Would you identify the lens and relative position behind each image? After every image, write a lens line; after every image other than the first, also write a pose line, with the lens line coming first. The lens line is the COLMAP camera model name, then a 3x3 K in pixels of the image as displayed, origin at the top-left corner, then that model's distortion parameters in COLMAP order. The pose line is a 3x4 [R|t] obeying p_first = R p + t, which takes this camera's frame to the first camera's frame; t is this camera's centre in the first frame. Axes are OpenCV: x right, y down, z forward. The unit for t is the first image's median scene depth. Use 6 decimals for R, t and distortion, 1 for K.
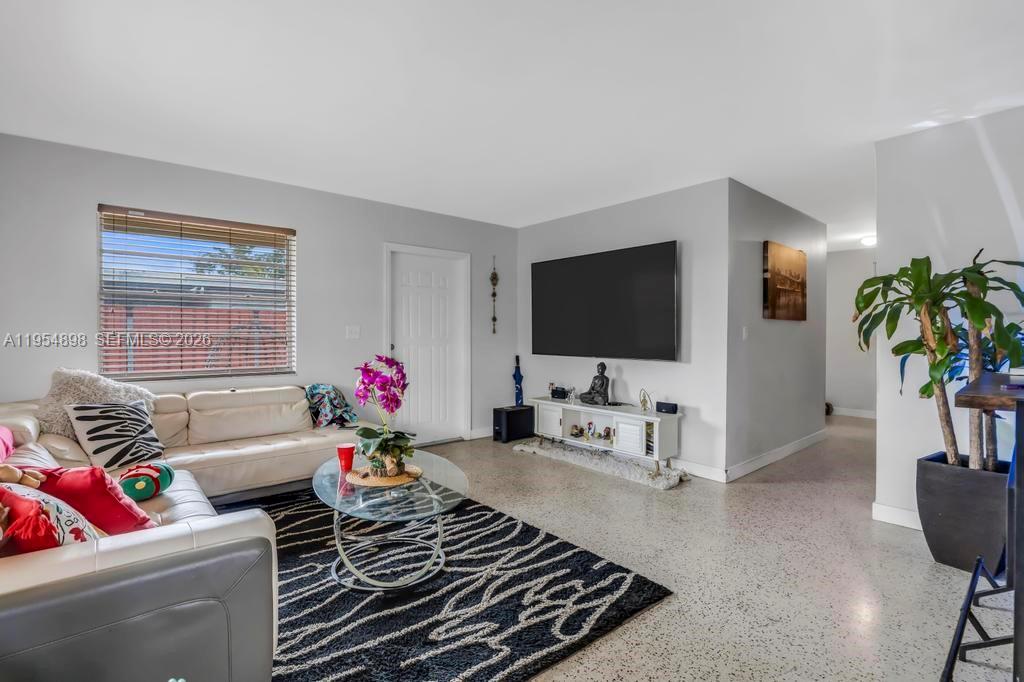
lens RADIAL K [[480.5, 0, 514.8], [0, 480.5, 327.7], [0, 0, 1]] dist [-0.011892, 0.000797]
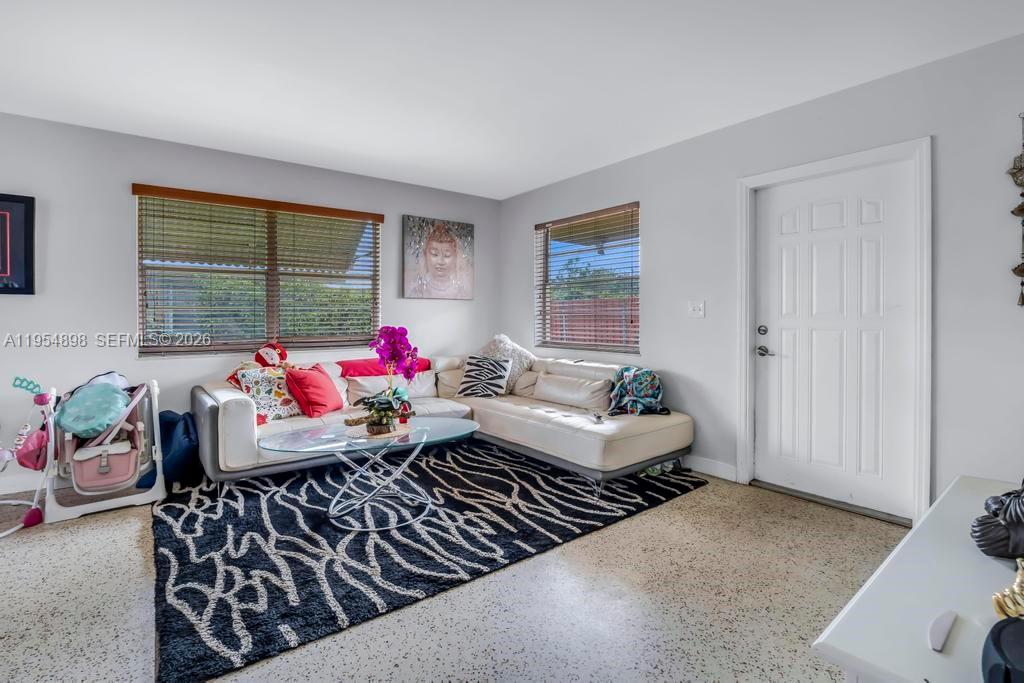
lens RADIAL K [[486.5, 0, 520.1], [0, 486.5, 322.3], [0, 0, 1]] dist [-0.018294, 0.000399]
pose [[-0.038605, 0.005742, -0.999238, 0.871472], [0.009119, 0.999944, 0.005394, 0.042159], [0.999213, -0.008904, -0.038656, 1.382922]]
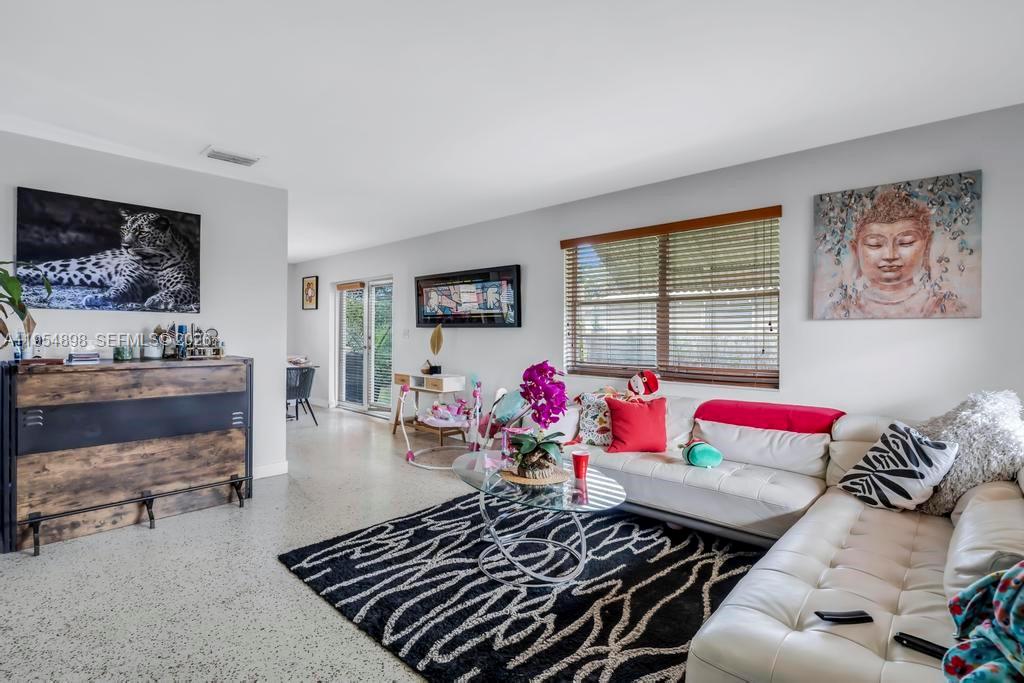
lens RADIAL K [[494.7, 0, 511.6], [0, 494.7, 335.6], [0, 0, 1]] dist [-0.019878, 0.000017]
pose [[-0.994132, -0.009753, -0.107729, -0.099551], [-0.009208, 0.999942, -0.005551, 0.008808], [0.107777, -0.004526, -0.994165, 2.063337]]
